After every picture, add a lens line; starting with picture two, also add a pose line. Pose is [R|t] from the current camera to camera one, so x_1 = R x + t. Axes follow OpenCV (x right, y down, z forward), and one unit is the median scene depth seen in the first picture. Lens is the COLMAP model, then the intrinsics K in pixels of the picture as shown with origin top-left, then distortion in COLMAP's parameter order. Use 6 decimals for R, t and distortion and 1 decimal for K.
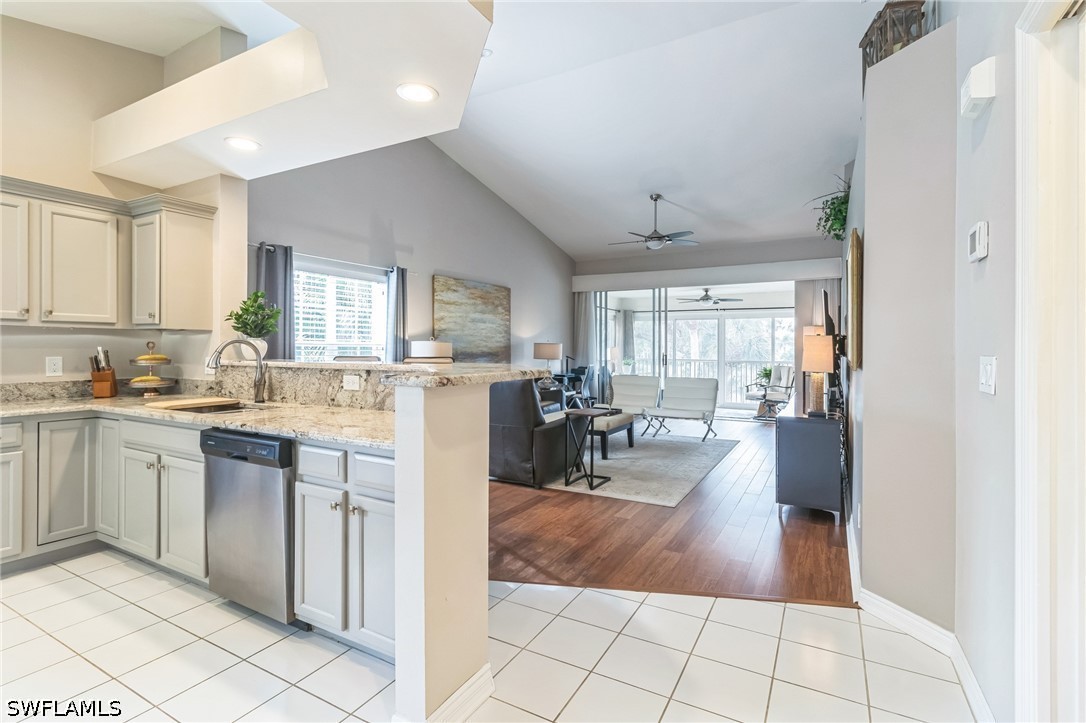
lens RADIAL K [[508.0, 0, 542.8], [0, 508.0, 347.7], [0, 0, 1]] dist [0.000764, 0.000578]
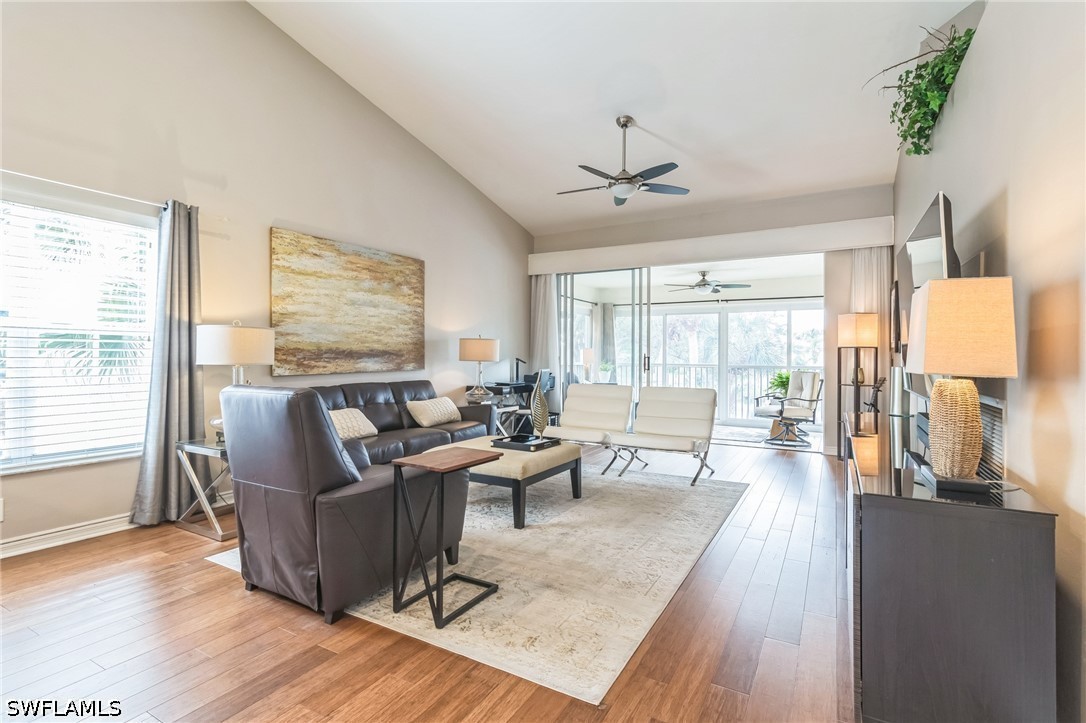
lens RADIAL K [[509.4, 0, 546.0], [0, 509.4, 356.4], [0, 0, 1]] dist [-0.000310, 0.000098]
pose [[0.999999, 0.000963, -0.000678, 0.119455], [-0.000963, 0.999999, 0.000334, 0.017530], [0.000678, -0.000333, 1.000000, 0.323580]]
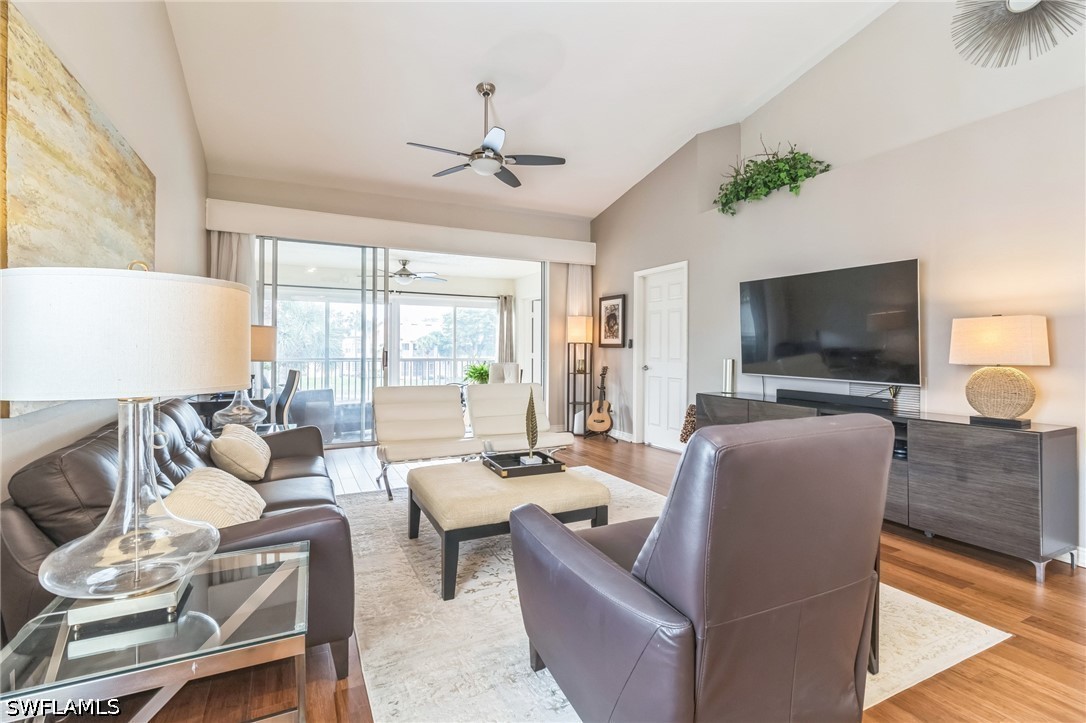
lens RADIAL K [[508.0, 0, 542.8], [0, 508.0, 347.7], [0, 0, 1]] dist [0.000764, 0.000578]
pose [[0.559240, -0.001190, 0.829005, -0.242338], [-0.000658, 0.999998, 0.001879, 0.010572], [-0.829006, -0.001596, 0.559238, 0.608968]]
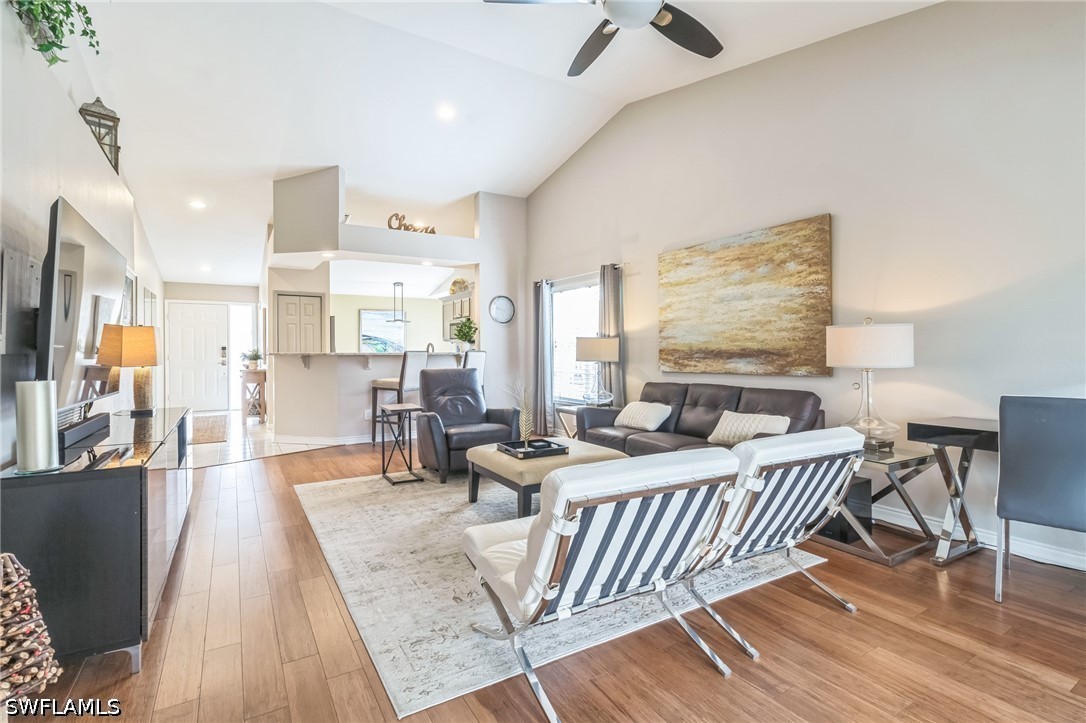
lens RADIAL K [[509.4, 0, 546.0], [0, 509.4, 356.4], [0, 0, 1]] dist [-0.000310, 0.000098]
pose [[-0.481577, 0.005925, -0.876384, 0.534178], [0.001967, 0.999982, 0.005680, 0.013920], [0.876402, 0.001011, -0.481580, 1.115118]]
